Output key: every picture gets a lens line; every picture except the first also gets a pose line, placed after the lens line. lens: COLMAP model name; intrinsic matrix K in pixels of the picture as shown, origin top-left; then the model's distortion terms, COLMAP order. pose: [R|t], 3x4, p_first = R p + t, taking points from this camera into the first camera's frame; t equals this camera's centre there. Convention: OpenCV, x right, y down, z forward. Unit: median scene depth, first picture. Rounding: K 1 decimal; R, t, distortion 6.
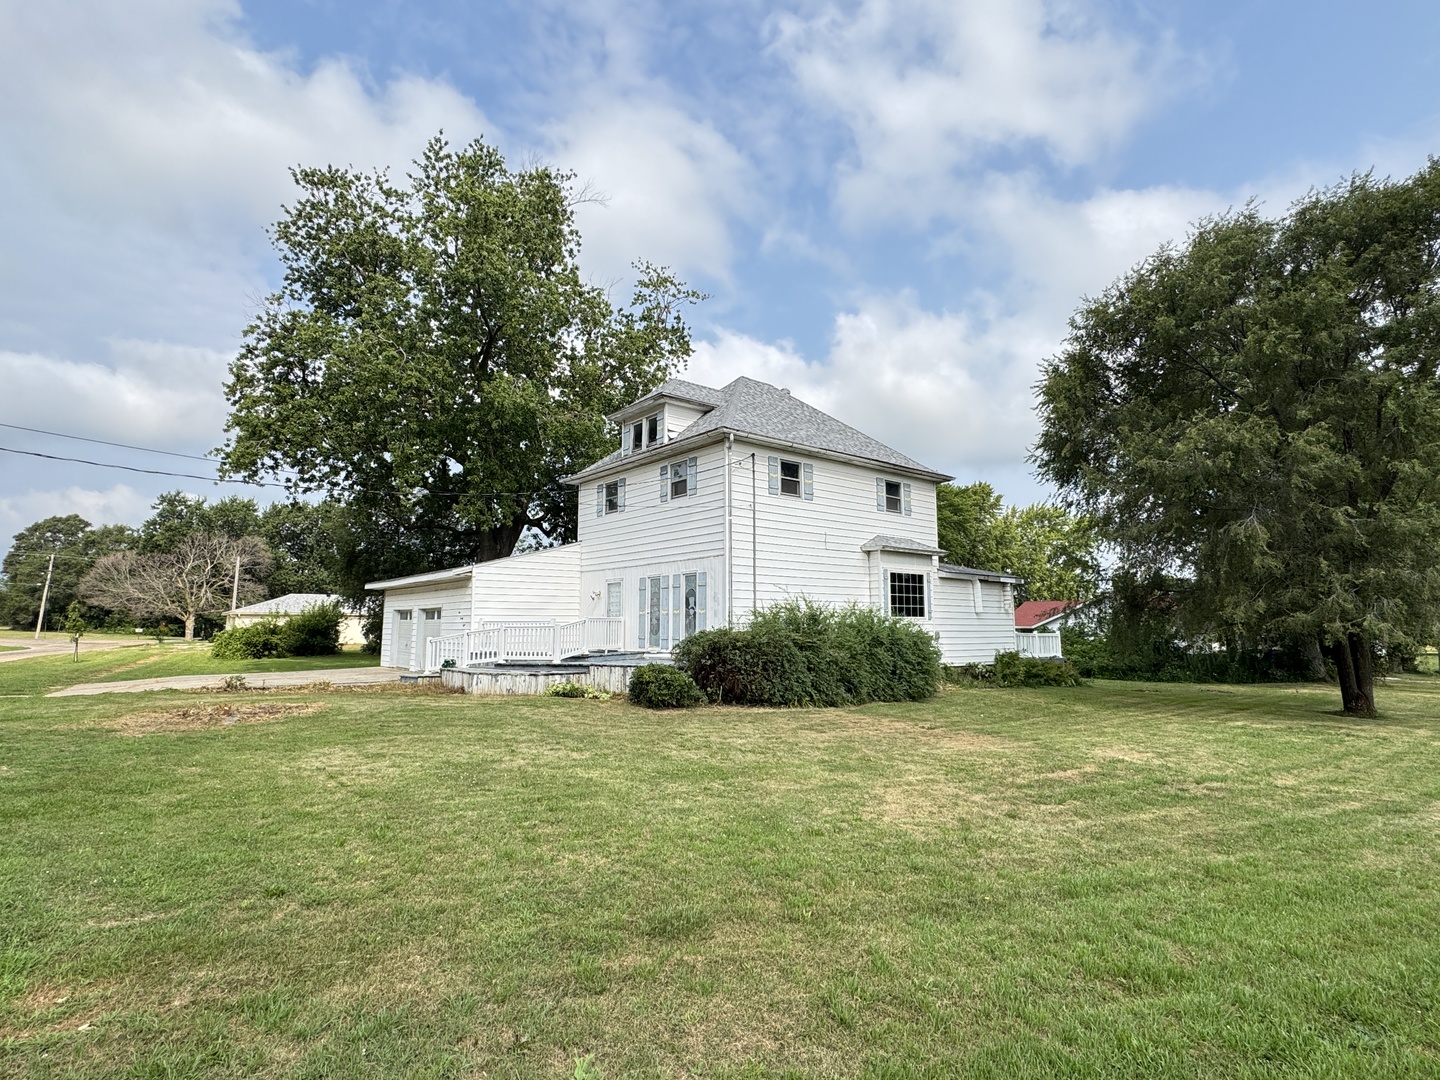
lens RADIAL K [[743.7, 0, 720.0], [0, 743.7, 540.0], [0, 0, 1]] dist [0.002097, 0.000409]
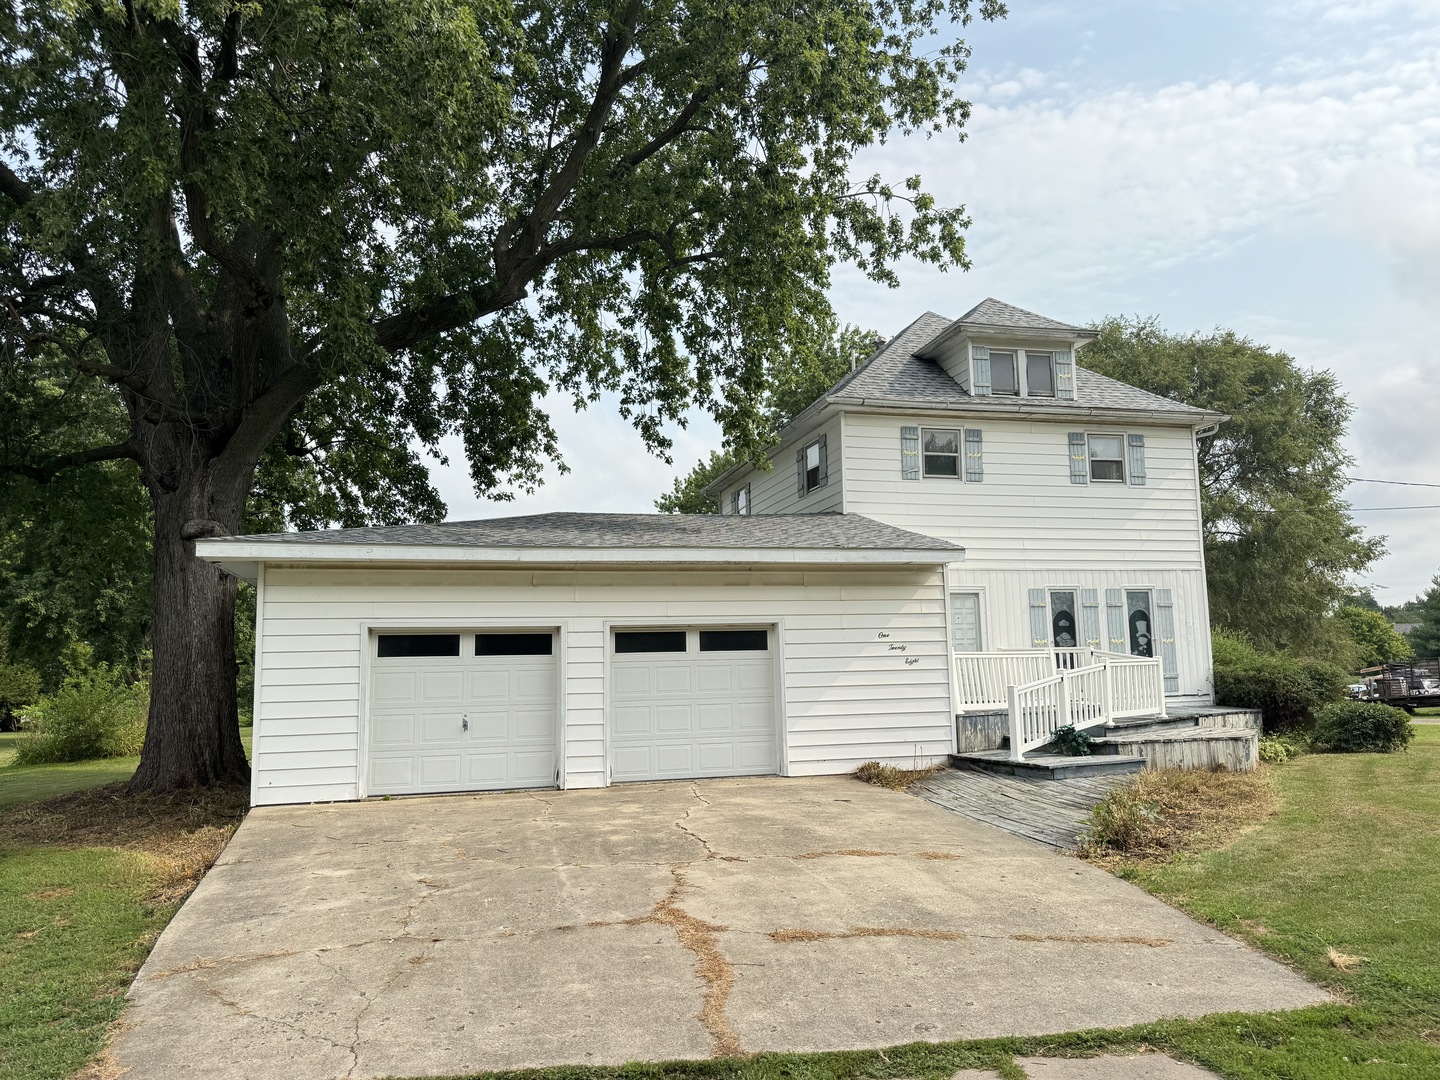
lens RADIAL K [[1035.2, 0, 720.7], [0, 1035.2, 546.2], [0, 0, 1]] dist [0.059791, -0.003208]
pose [[0.411786, 0.098158, 0.905979, -1.047770], [-0.084814, 0.993995, -0.069144, 0.098927], [-0.907325, -0.048367, 0.417638, 0.848165]]
